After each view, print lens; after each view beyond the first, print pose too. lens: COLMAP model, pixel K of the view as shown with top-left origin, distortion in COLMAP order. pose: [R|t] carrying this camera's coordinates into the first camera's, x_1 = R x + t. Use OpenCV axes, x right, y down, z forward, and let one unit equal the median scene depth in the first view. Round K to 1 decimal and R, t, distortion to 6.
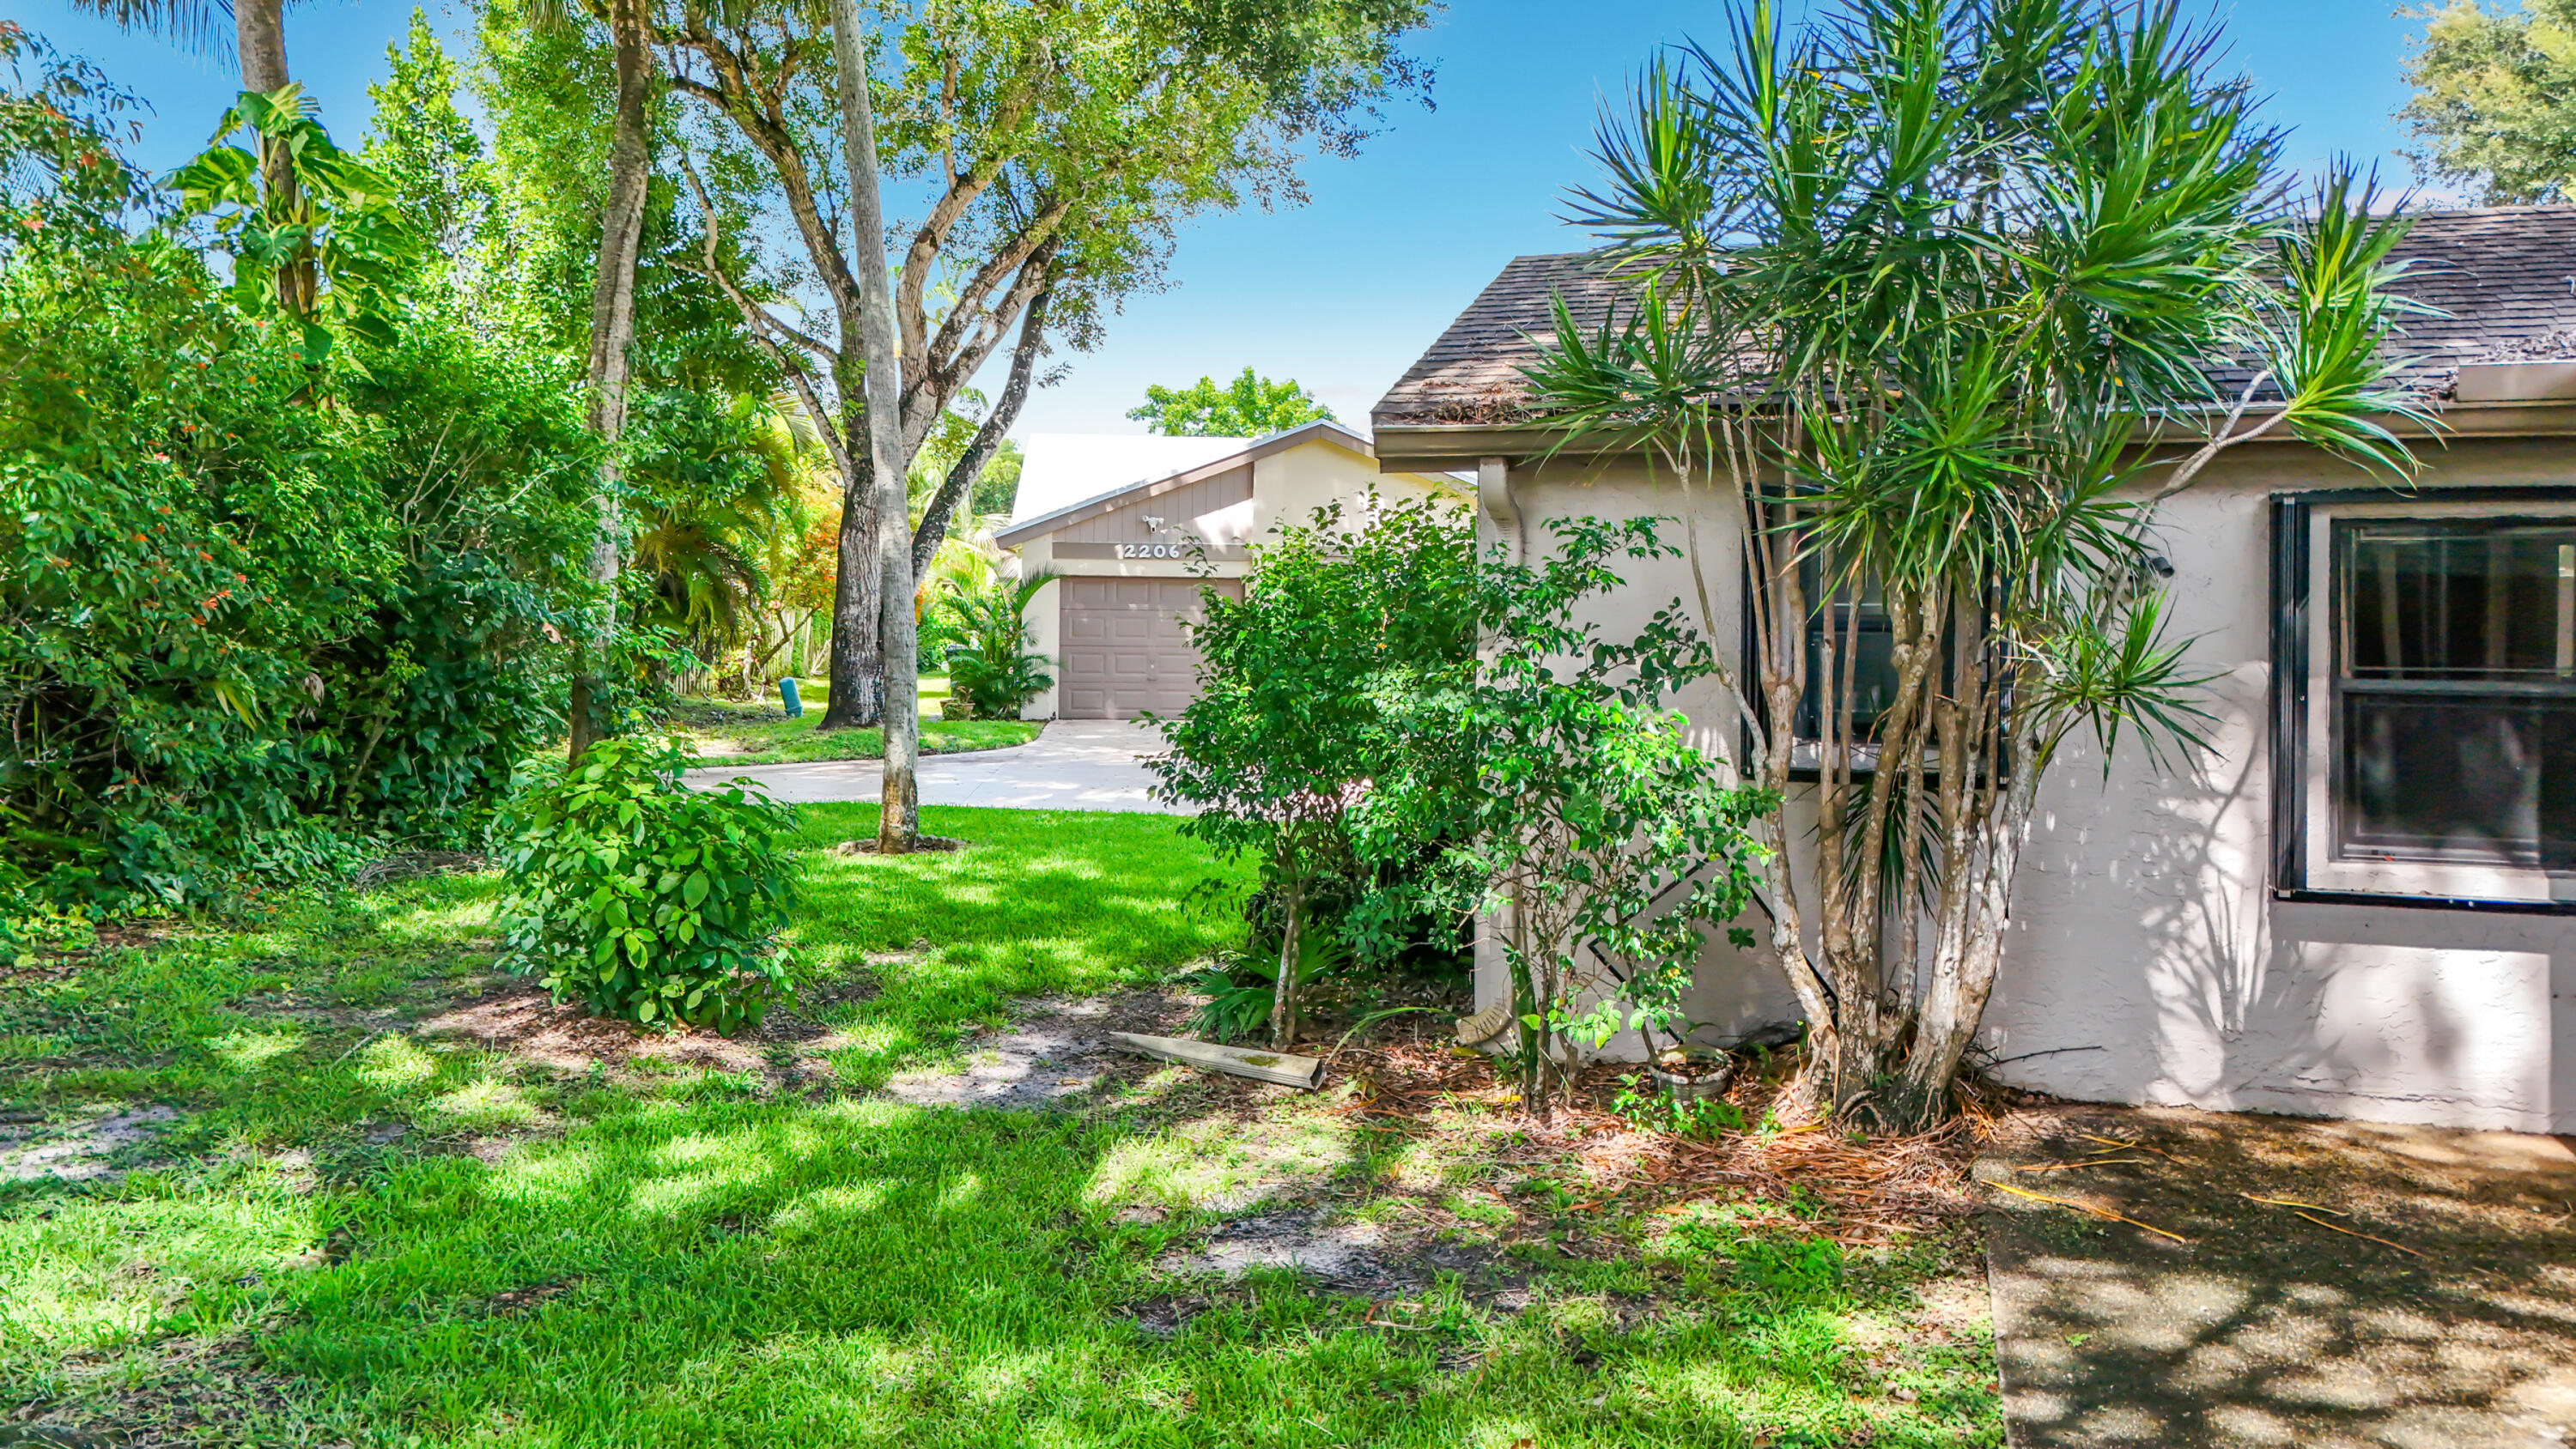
lens RADIAL K [[1962.7, 0, 1221.5], [0, 1962.7, 553.7], [0, 0, 1]] dist [0.042886, -0.044417]
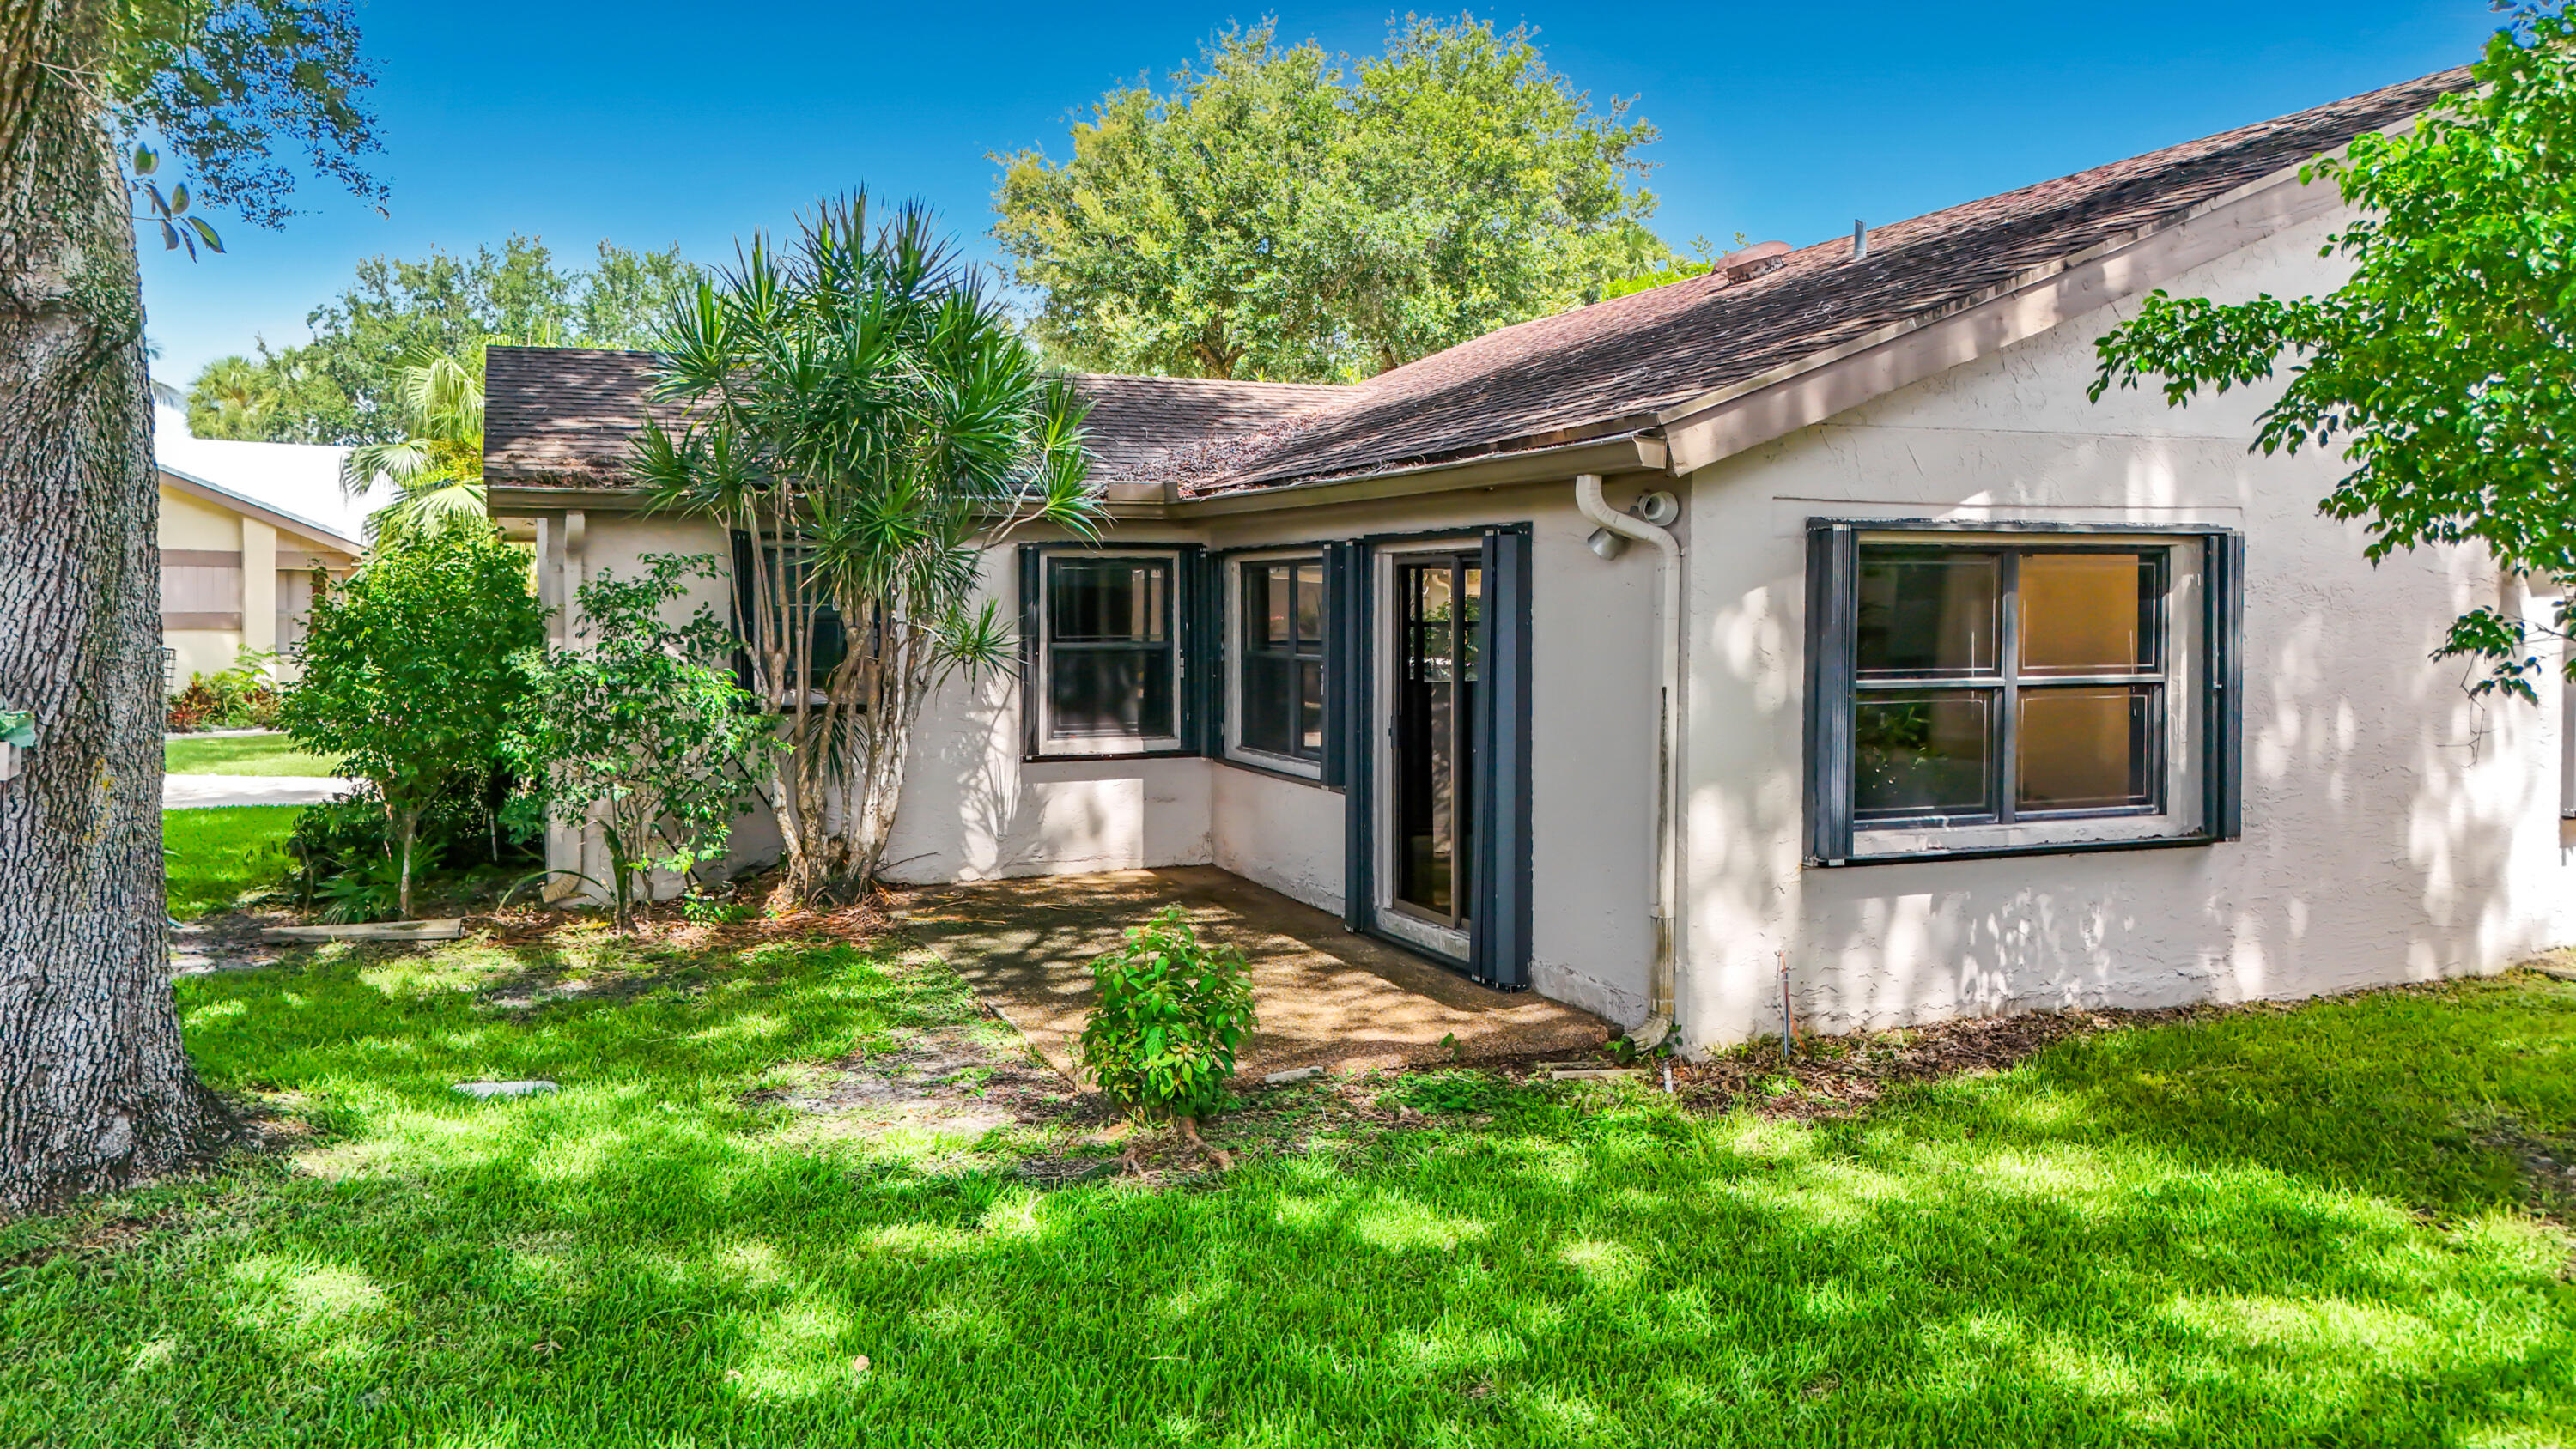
lens RADIAL K [[1962.7, 0, 1287.5], [0, 1962.7, 723.9], [0, 0, 1]] dist [0.042886, -0.044417]
pose [[0.759013, -0.047552, 0.649337, -0.478395], [-0.006860, 0.996690, 0.081008, -0.012742], [-0.651040, -0.065941, 0.756174, -0.559408]]
